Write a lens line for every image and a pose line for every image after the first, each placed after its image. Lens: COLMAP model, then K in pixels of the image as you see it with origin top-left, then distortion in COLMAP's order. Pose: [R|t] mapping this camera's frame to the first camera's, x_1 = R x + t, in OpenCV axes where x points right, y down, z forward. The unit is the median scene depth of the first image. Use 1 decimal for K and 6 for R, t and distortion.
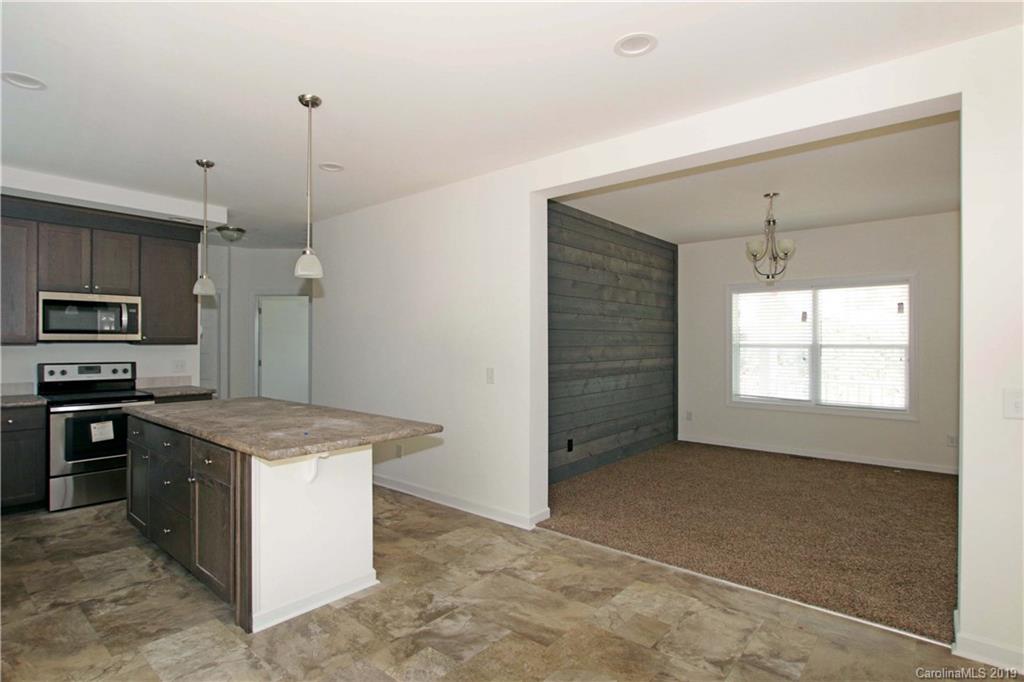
lens RADIAL K [[513.2, 0, 508.0], [0, 513.2, 335.5], [0, 0, 1]] dist [0.004230, 0.000837]
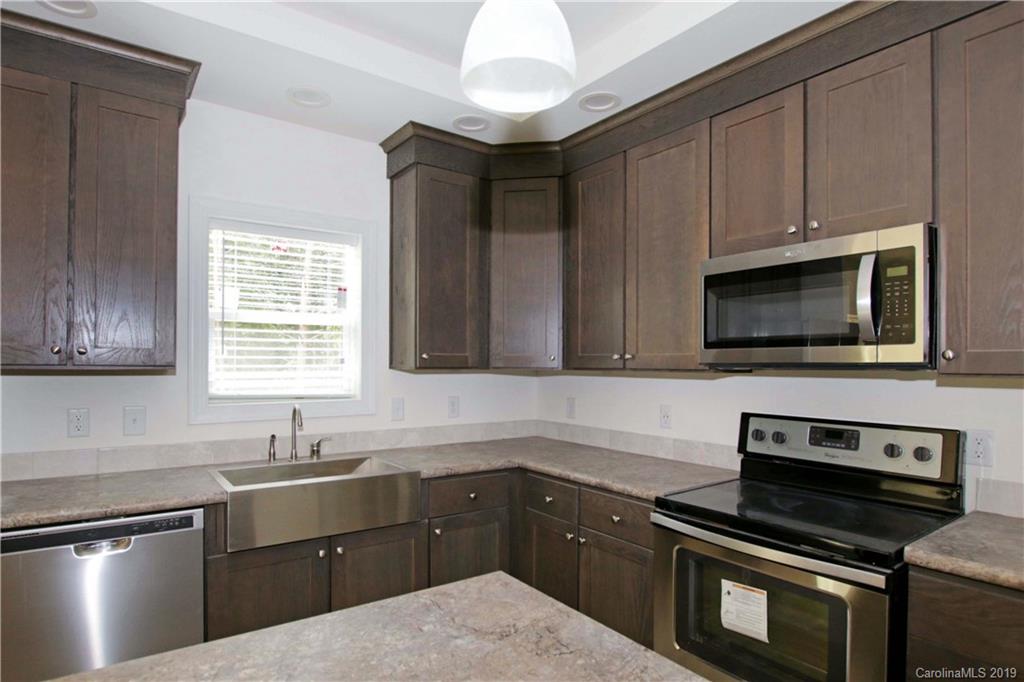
lens RADIAL K [[540.2, 0, 509.4], [0, 540.2, 370.3], [0, 0, 1]] dist [-0.001129, -0.000238]
pose [[-0.261751, 0.003188, -0.965130, -0.343904], [0.007033, 0.999974, 0.001395, 0.011812], [0.965110, -0.006422, -0.261766, 0.867131]]
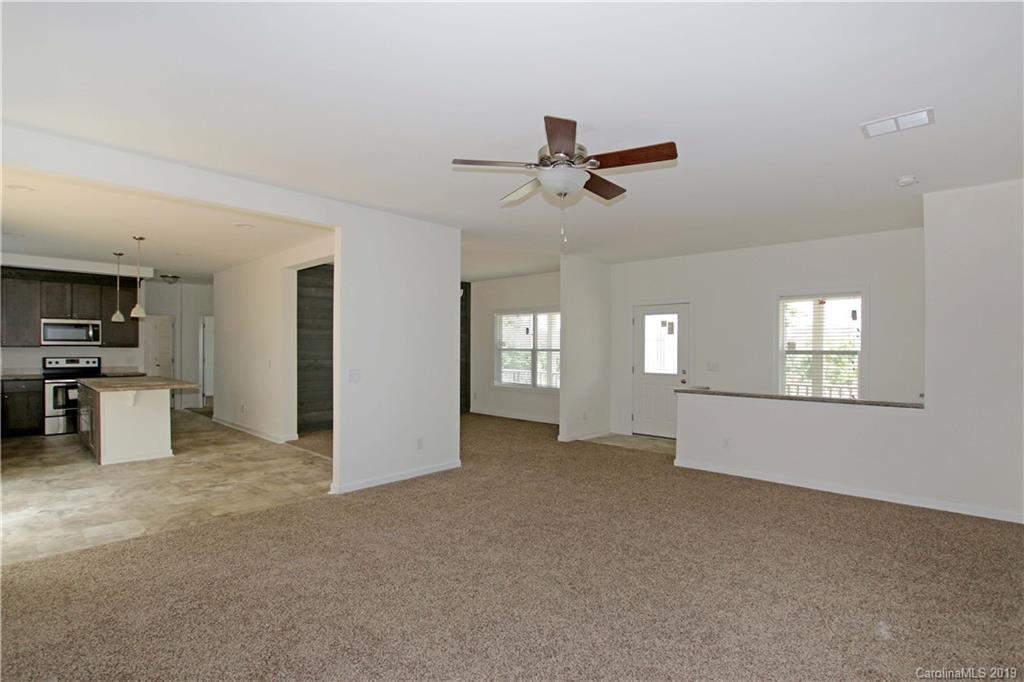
lens RADIAL K [[472.8, 0, 512.0], [0, 472.8, 341.0], [0, 0, 1]] dist [-0.002222, -0.000676]
pose [[0.998286, 0.002717, -0.058465, 0.816082], [-0.002561, 0.999993, 0.002749, -0.012615], [0.058472, -0.002594, 0.998286, -0.555210]]
